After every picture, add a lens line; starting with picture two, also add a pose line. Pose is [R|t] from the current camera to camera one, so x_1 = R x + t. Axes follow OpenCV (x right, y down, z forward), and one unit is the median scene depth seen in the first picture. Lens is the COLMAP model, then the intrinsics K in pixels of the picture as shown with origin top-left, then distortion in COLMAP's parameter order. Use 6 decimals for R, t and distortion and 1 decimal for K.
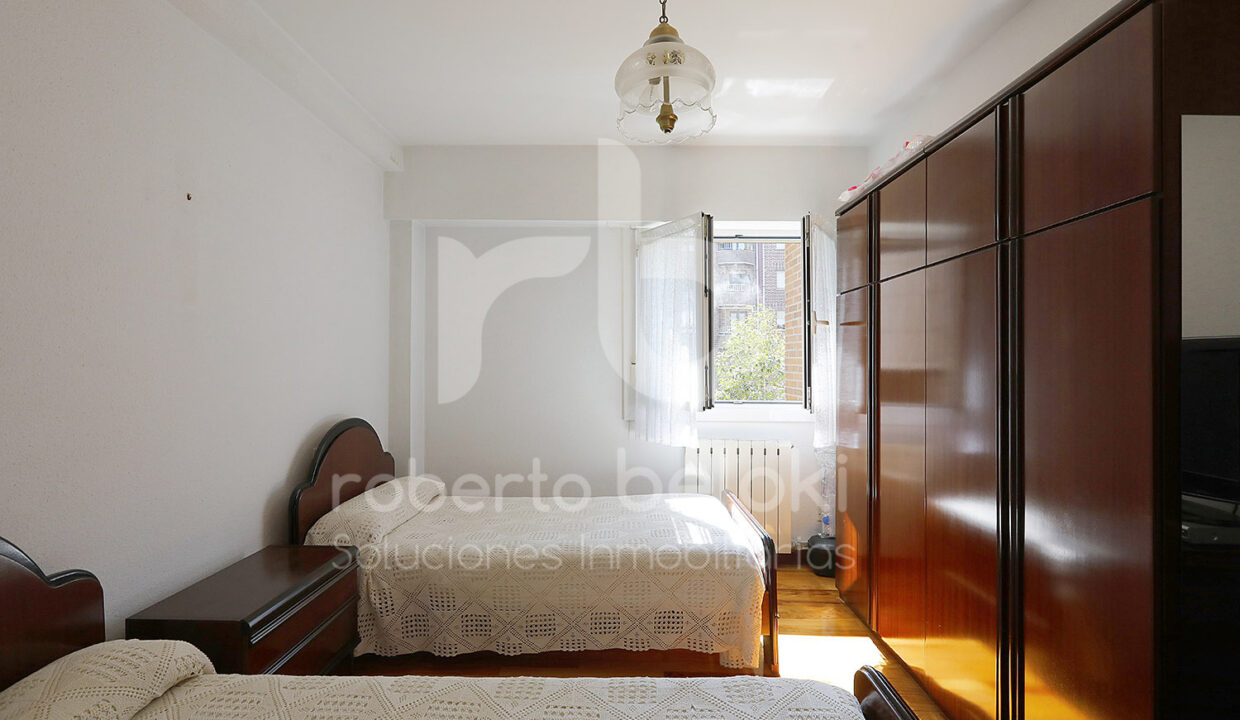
lens RADIAL K [[556.9, 0, 622.5], [0, 556.9, 353.4], [0, 0, 1]] dist [0.002470, 0.000943]
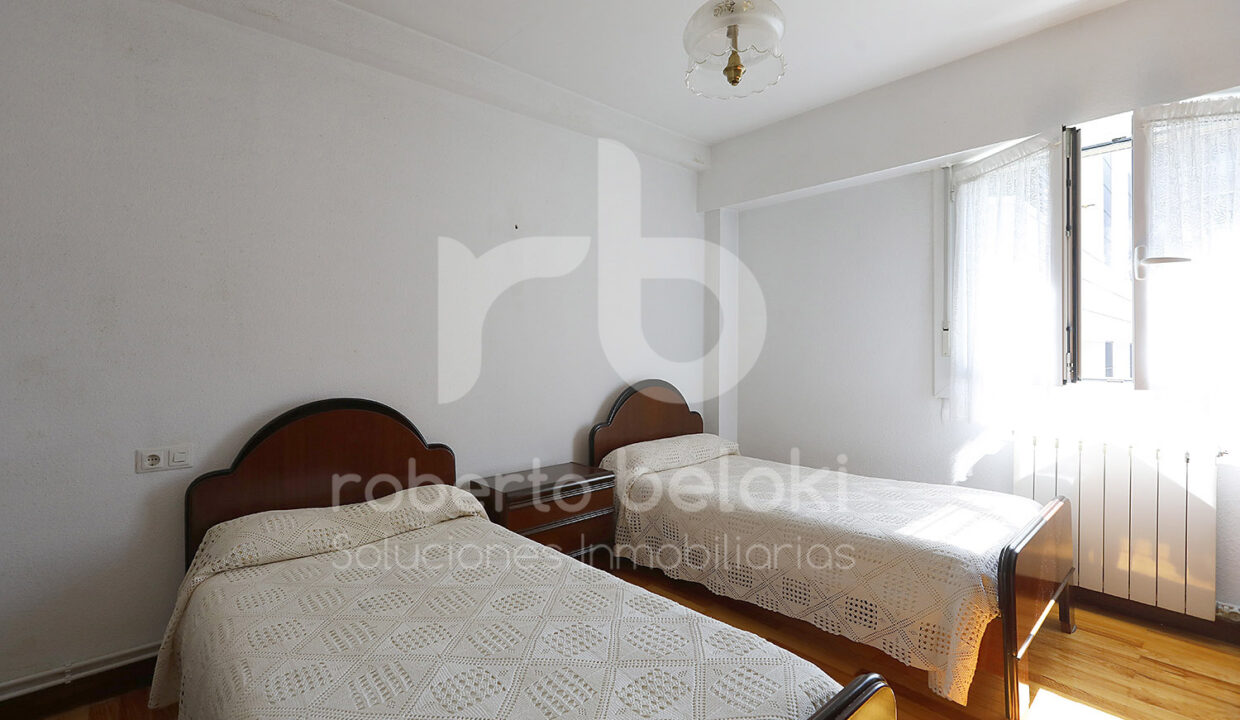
lens RADIAL K [[553.7, 0, 602.6], [0, 553.7, 345.0], [0, 0, 1]] dist [0.000093, 0.000666]
pose [[0.676529, -0.014055, -0.736282, 0.455288], [0.022181, 0.999753, 0.001297, 0.046623], [0.736082, -0.017209, 0.676673, 0.108028]]
